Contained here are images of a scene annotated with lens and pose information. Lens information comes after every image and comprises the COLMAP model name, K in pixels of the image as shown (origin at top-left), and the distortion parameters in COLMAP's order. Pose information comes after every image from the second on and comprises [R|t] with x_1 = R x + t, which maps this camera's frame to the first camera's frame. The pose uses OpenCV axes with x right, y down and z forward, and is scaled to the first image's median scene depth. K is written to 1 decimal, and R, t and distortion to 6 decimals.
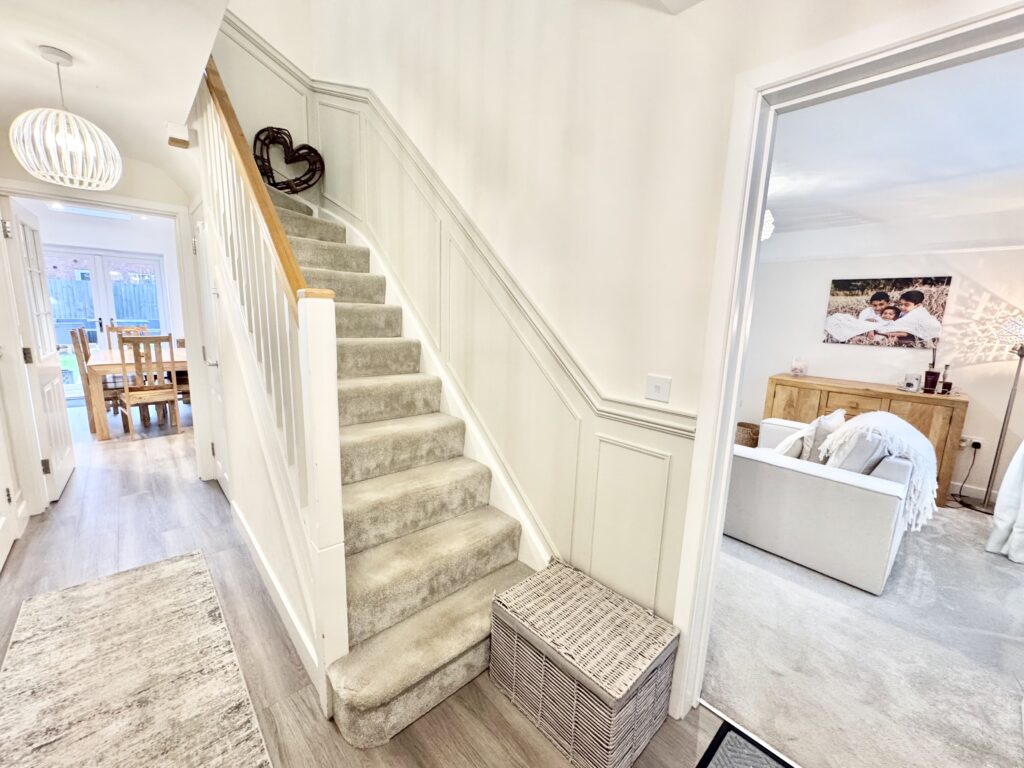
lens RADIAL K [[411.2, 0, 512.0], [0, 411.2, 384.0], [0, 0, 1]] dist [-0.000221, -0.000124]
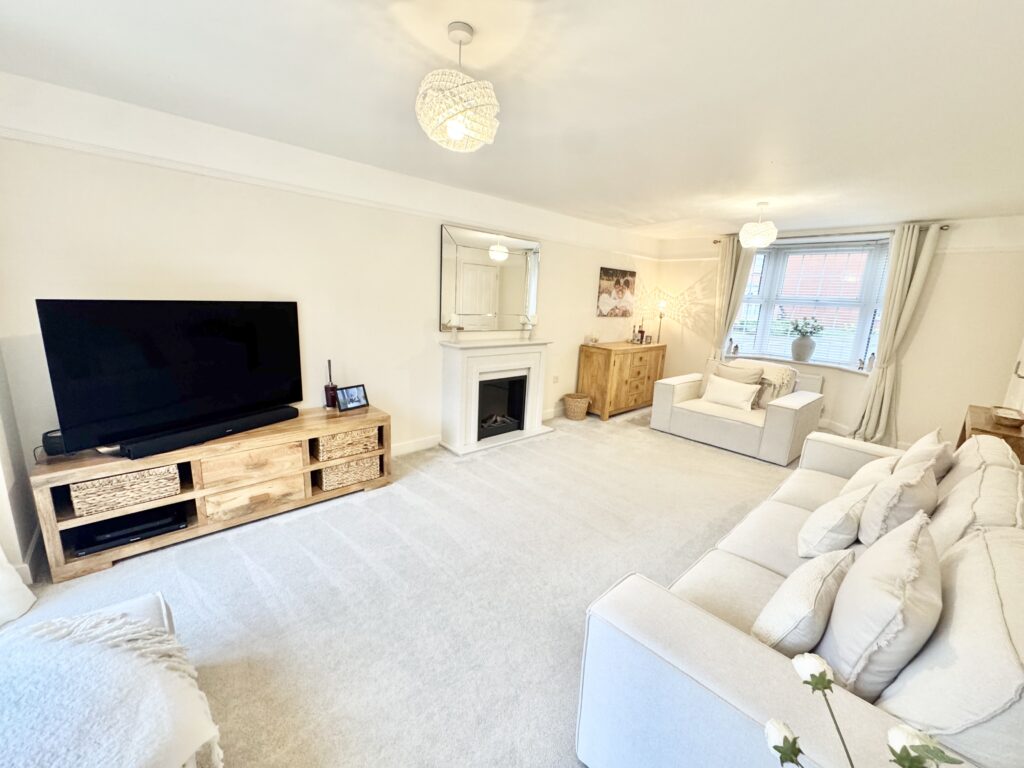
lens RADIAL K [[411.2, 0, 512.0], [0, 411.2, 384.0], [0, 0, 1]] dist [-0.000221, -0.000124]
pose [[0.002801, -0.238661, 0.971099, -0.638659], [0.125577, 0.963499, 0.236431, -0.279237], [-0.992080, 0.121285, 0.032669, 1.487574]]
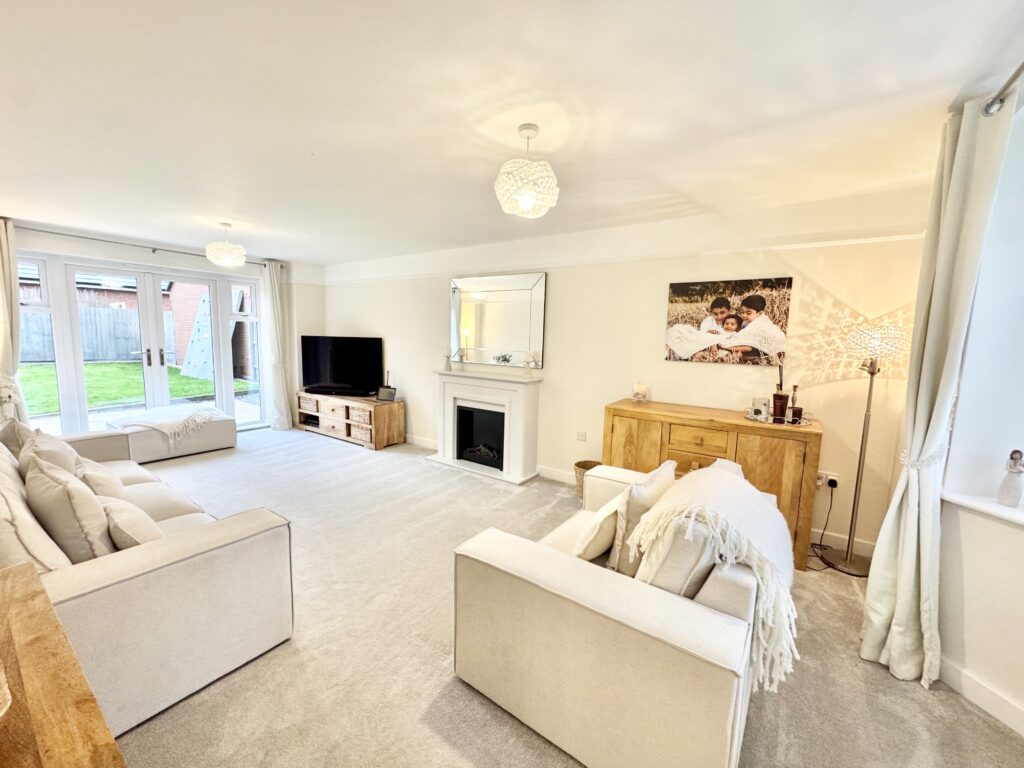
lens RADIAL K [[411.2, 0, 512.0], [0, 411.2, 384.0], [0, 0, 1]] dist [-0.000221, -0.000124]
pose [[0.977529, -0.036290, 0.207652, 0.348022], [0.045361, 0.998205, -0.039092, -0.043303], [-0.205860, 0.047633, 0.977421, 0.325990]]
